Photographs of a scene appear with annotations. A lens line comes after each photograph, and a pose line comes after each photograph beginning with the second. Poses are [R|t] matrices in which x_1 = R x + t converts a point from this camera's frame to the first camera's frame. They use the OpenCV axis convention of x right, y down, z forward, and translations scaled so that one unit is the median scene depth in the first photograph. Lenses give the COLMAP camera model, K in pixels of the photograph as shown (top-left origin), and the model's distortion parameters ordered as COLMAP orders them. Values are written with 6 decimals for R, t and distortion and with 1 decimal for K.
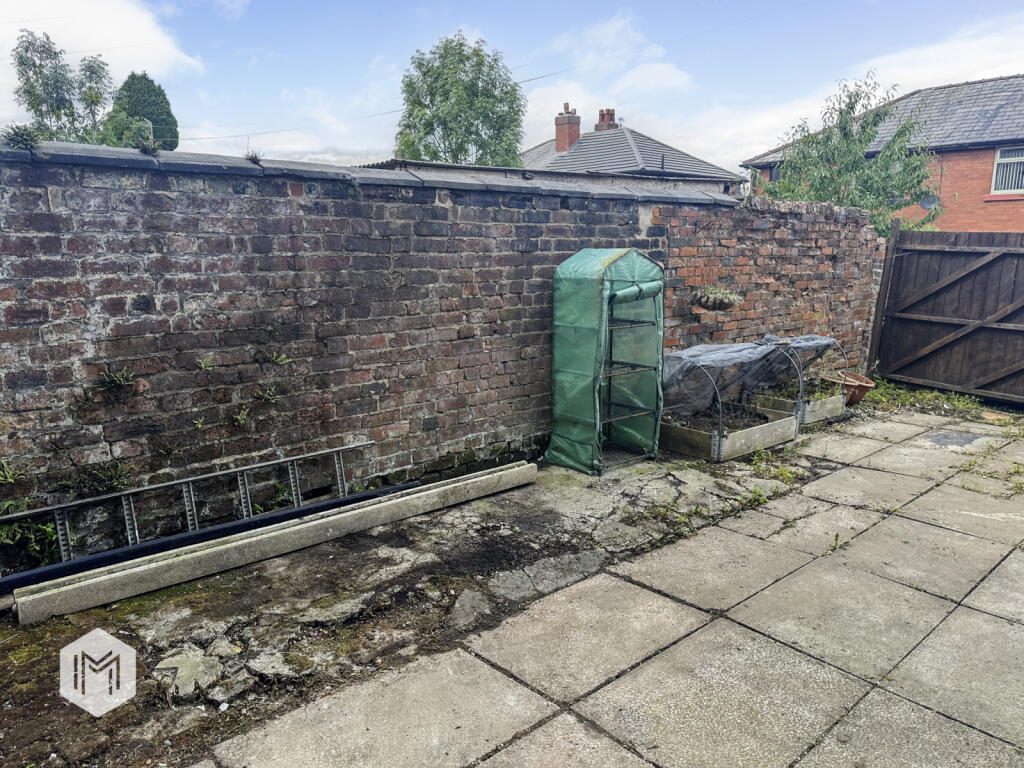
lens RADIAL K [[723.9, 0, 513.1], [0, 723.9, 386.9], [0, 0, 1]] dist [0.057680, -0.028144]
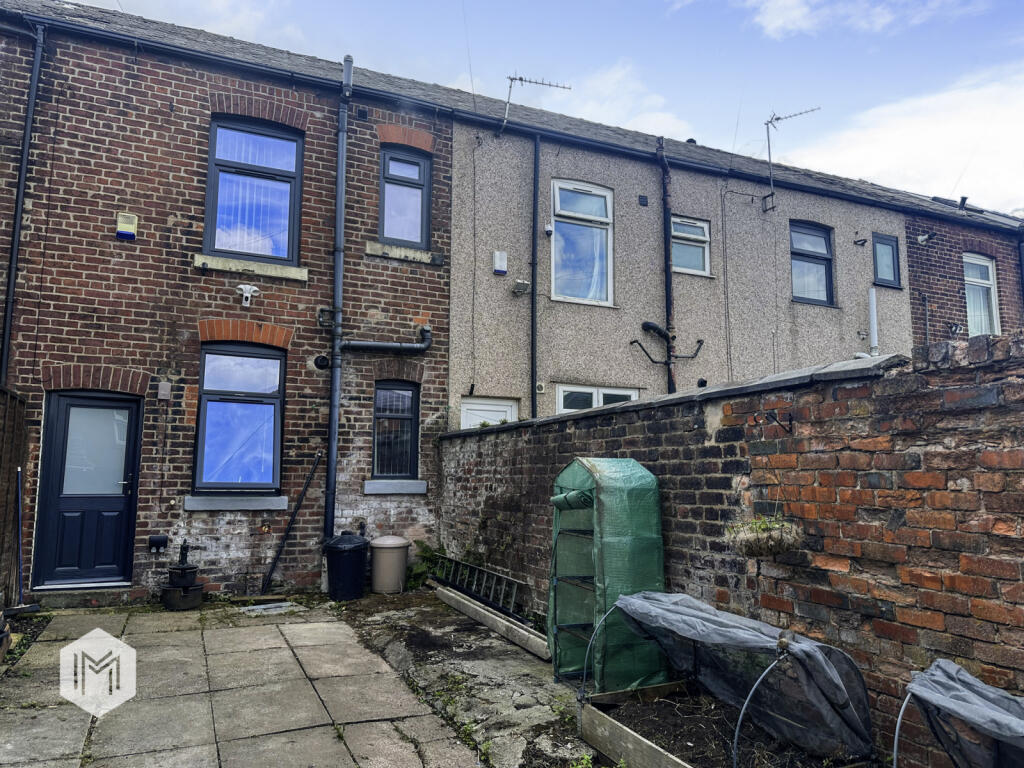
lens RADIAL K [[723.9, 0, 513.9], [0, 723.9, 383.8], [0, 0, 1]] dist [0.057680, -0.028144]
pose [[-0.315472, -0.122885, -0.940945, 1.027309], [-0.190424, 0.979608, -0.064090, -0.184400], [0.929632, 0.158959, -0.332439, 1.090413]]
